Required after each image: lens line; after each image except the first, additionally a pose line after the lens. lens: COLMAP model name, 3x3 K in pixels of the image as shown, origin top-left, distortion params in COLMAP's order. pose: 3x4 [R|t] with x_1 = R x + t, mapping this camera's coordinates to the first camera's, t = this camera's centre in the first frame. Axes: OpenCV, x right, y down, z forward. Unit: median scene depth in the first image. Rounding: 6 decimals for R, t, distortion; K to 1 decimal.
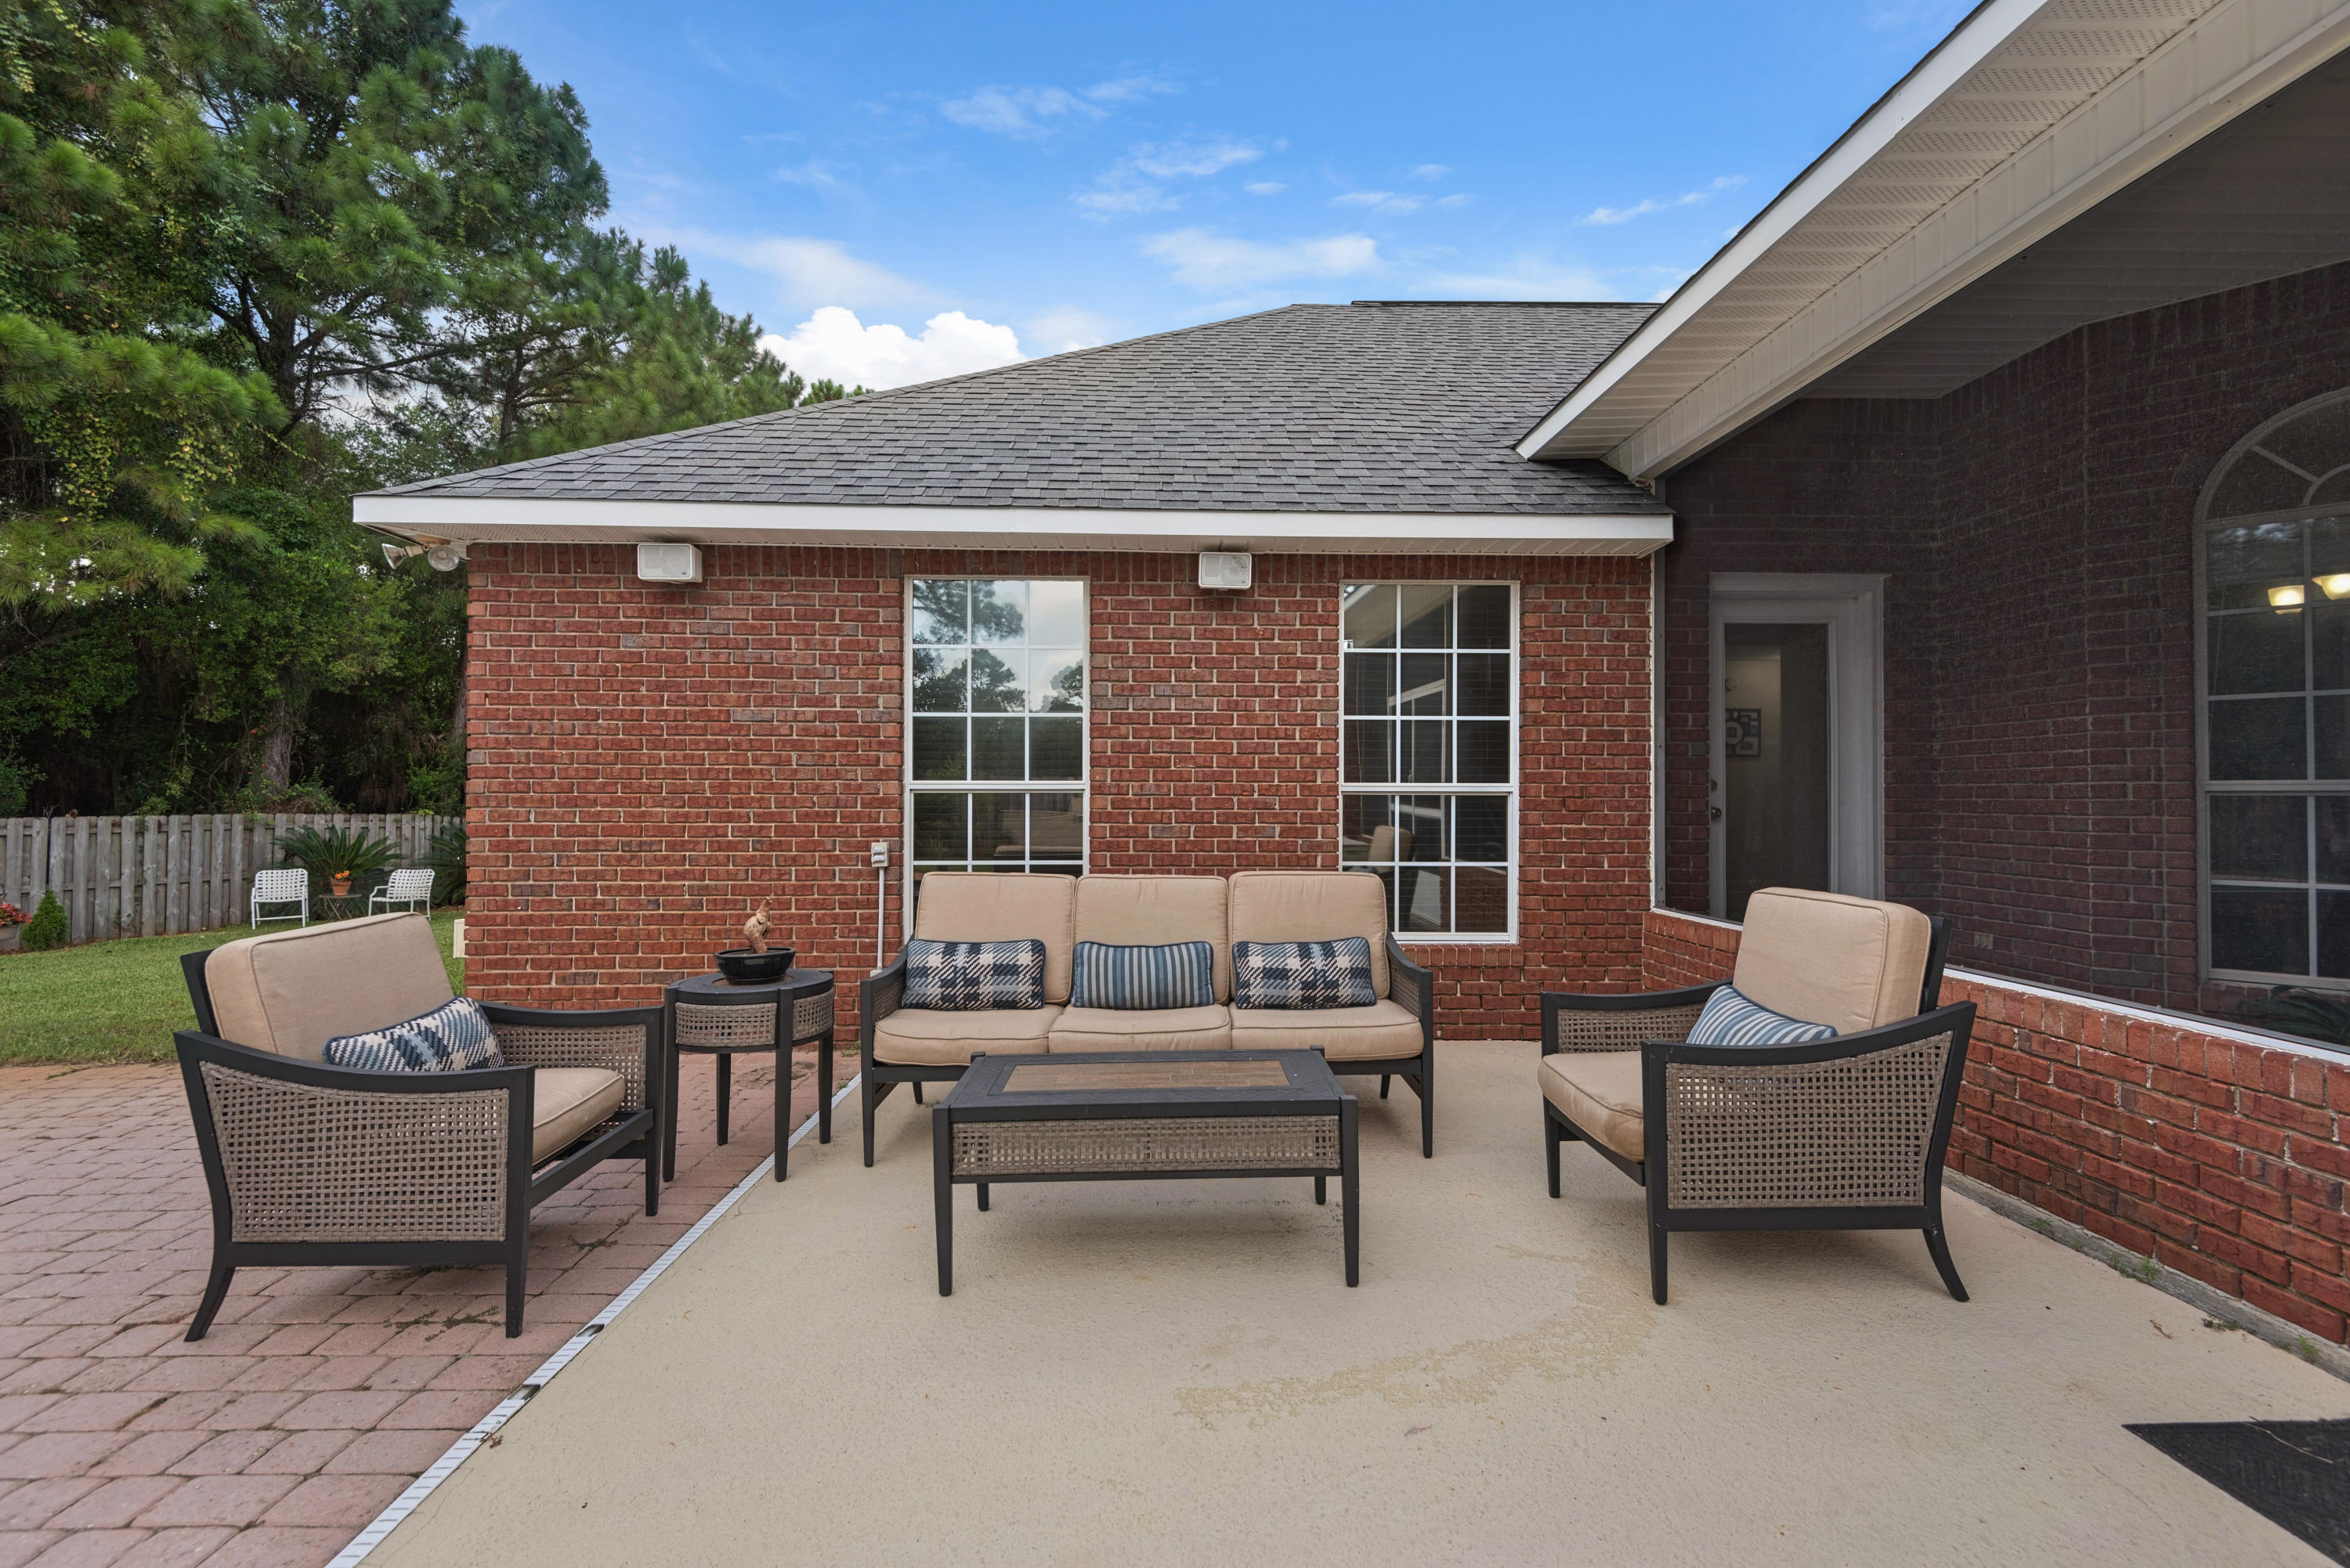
lens RADIAL K [[1066.6, 0, 1173.2], [0, 1066.6, 791.2], [0, 0, 1]] dist [0.025016, -0.012263]
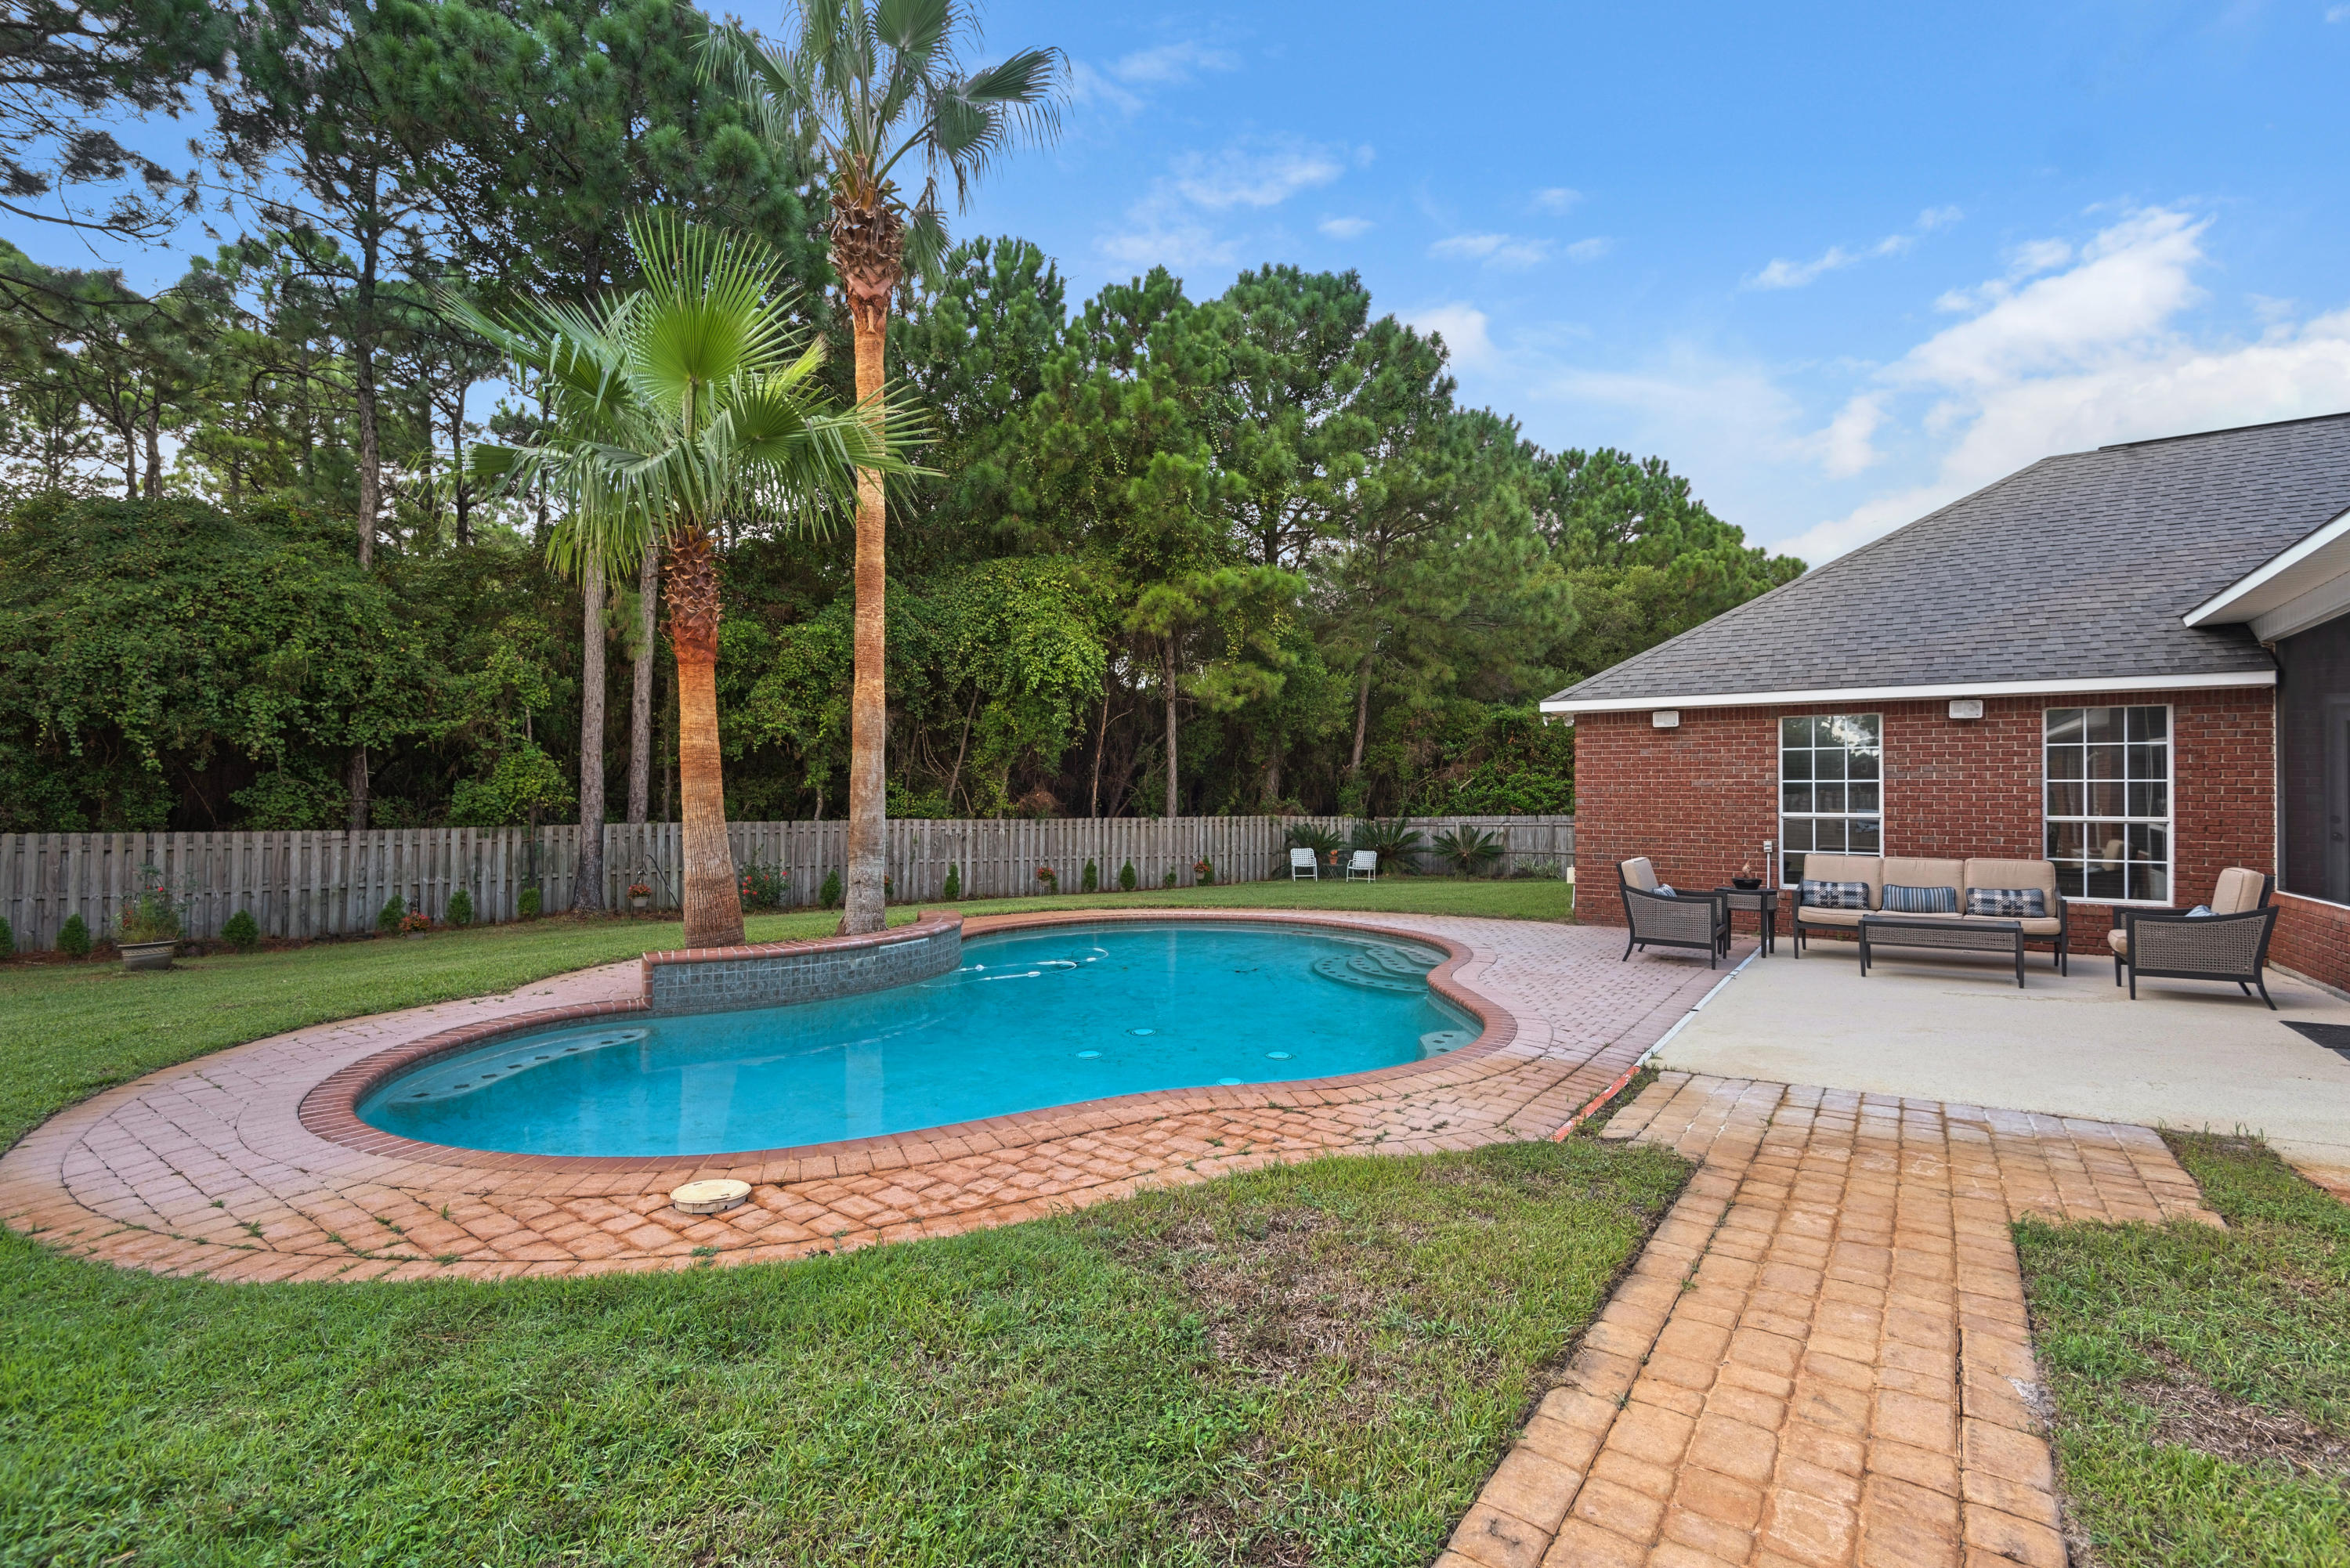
lens RADIAL K [[1066.6, 0, 1173.2], [0, 1066.6, 791.2], [0, 0, 1]] dist [0.025016, -0.012263]
pose [[0.816153, -0.002137, -0.577832, 0.002414], [0.002547, 0.999997, -0.000100, -0.055618], [0.577831, -0.001390, 0.816155, -1.465574]]
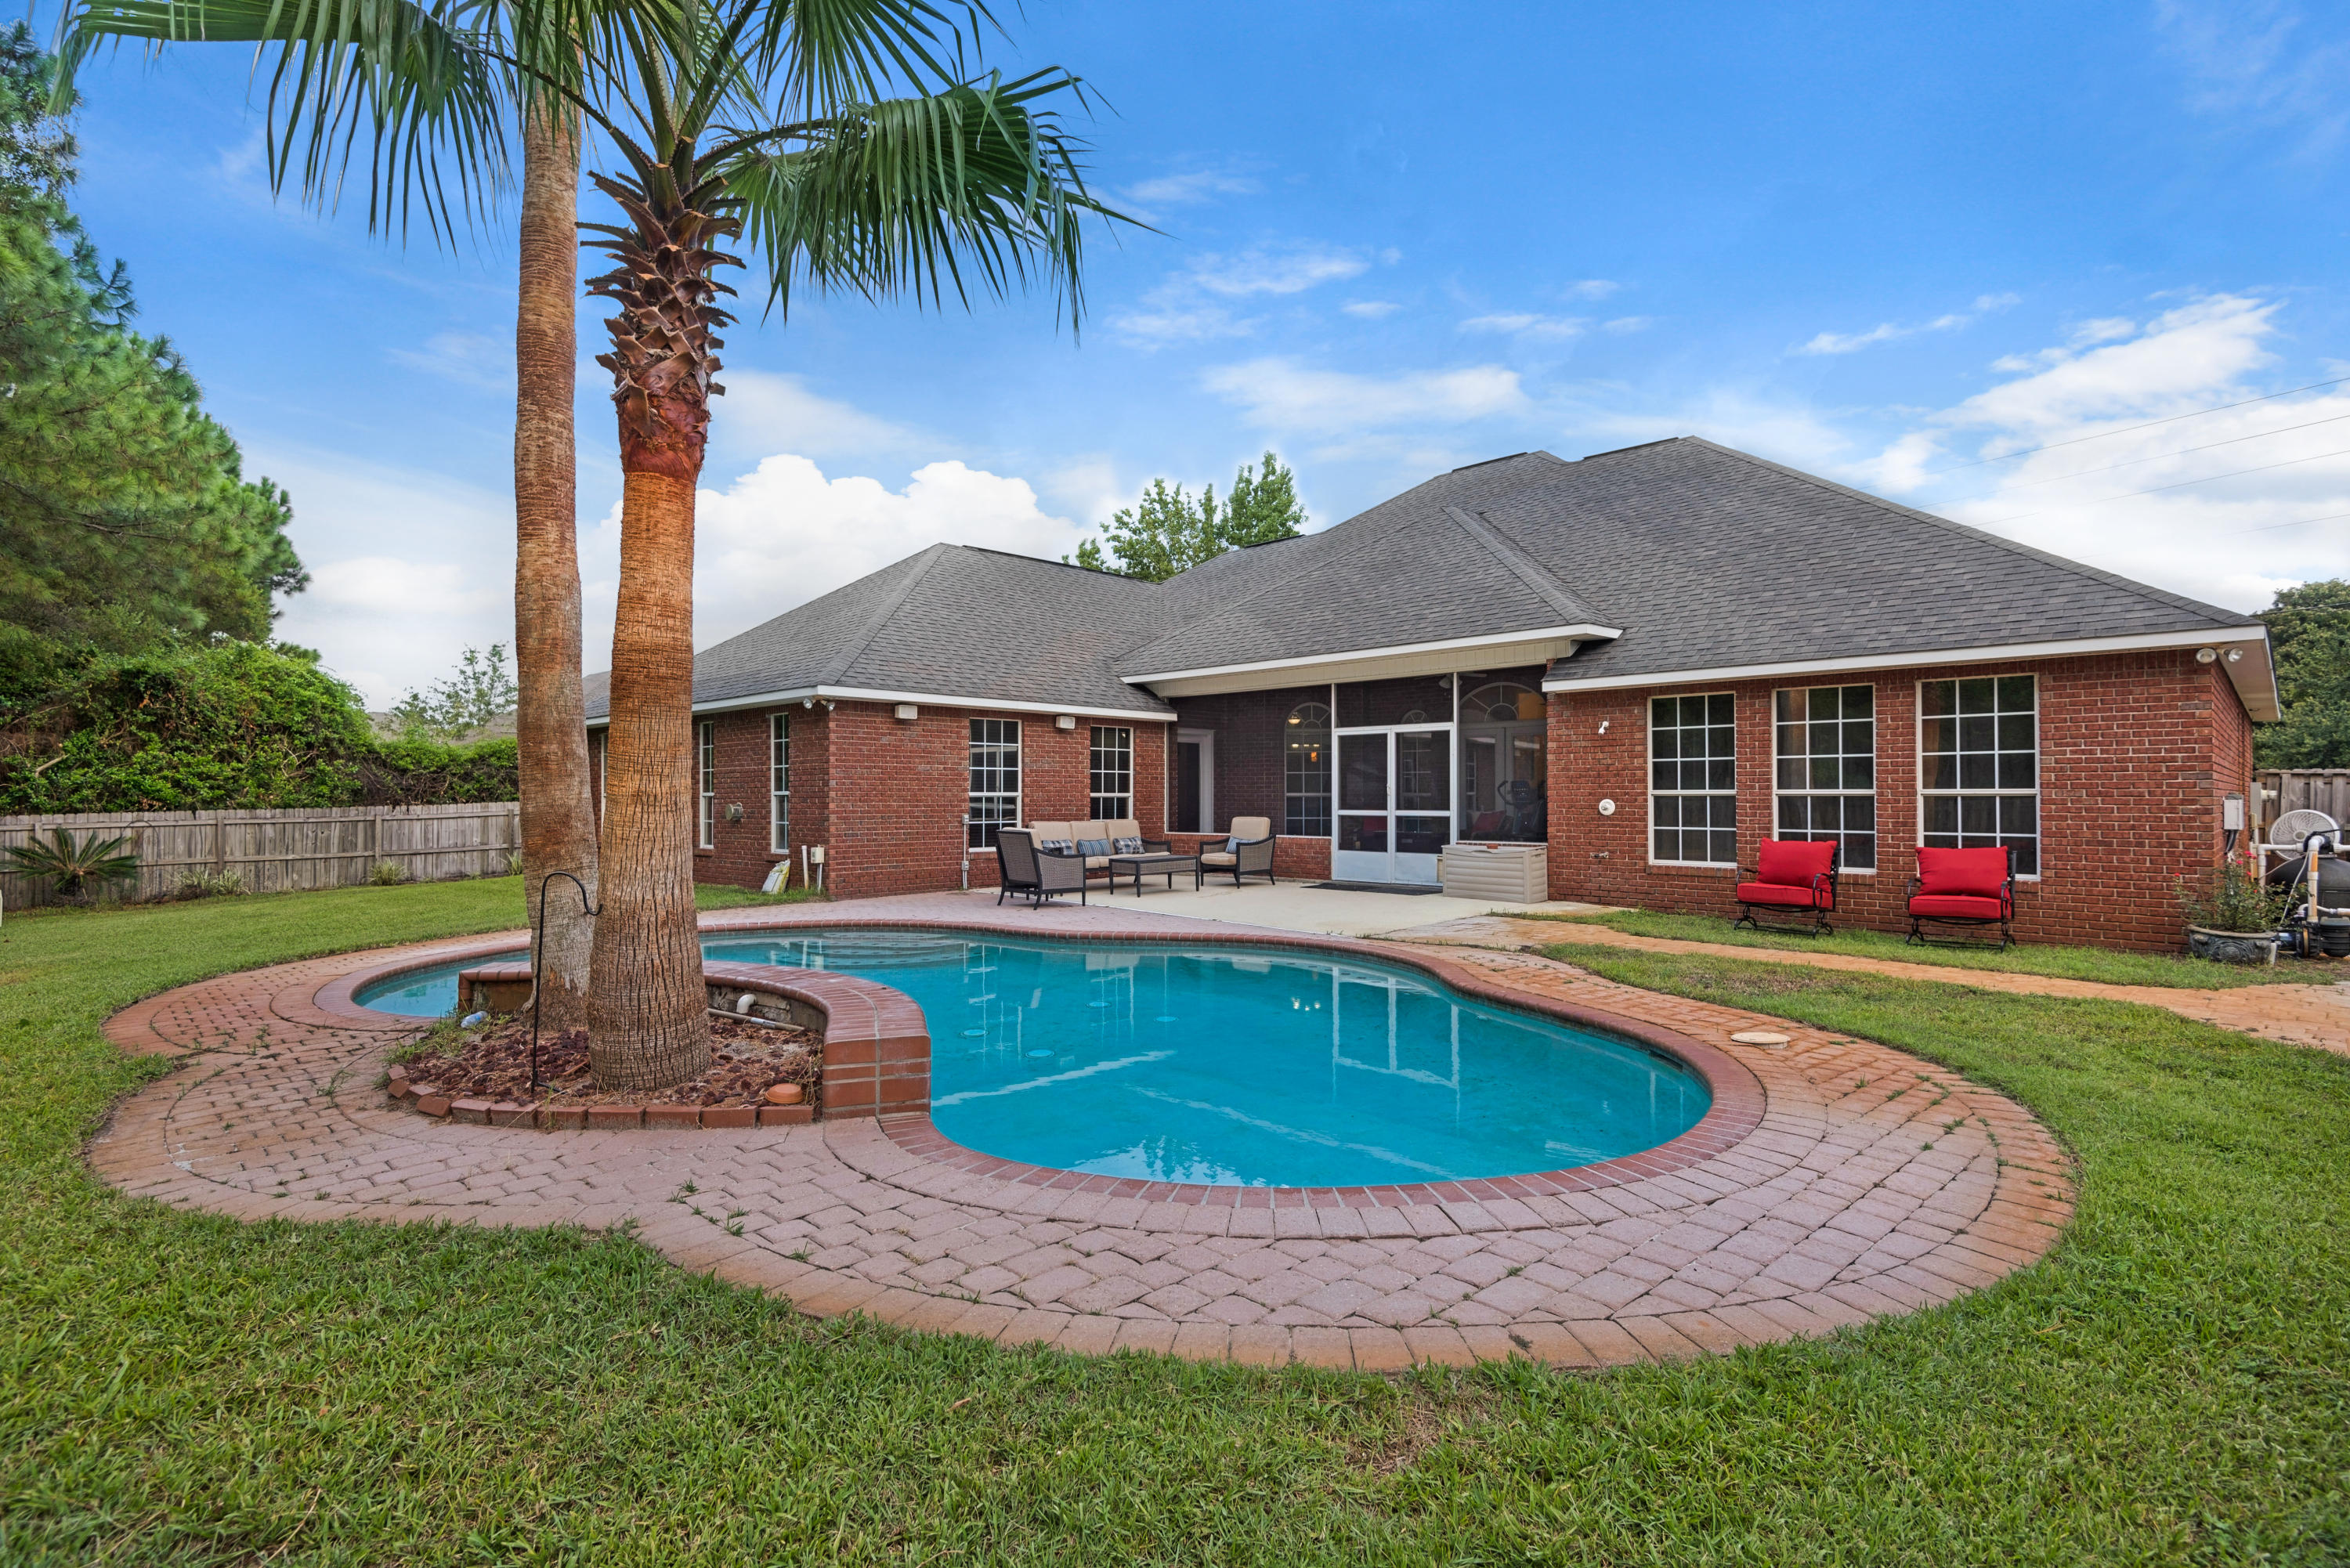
lens RADIAL K [[1125.5, 0, 1179.3], [0, 1125.5, 799.5], [0, 0, 1]] dist [0.029944, -0.019355]
pose [[0.717217, -0.004785, 0.696833, -1.870610], [-0.002736, 0.999949, 0.009682, -0.021334], [-0.696844, -0.008851, 0.717168, -1.442201]]
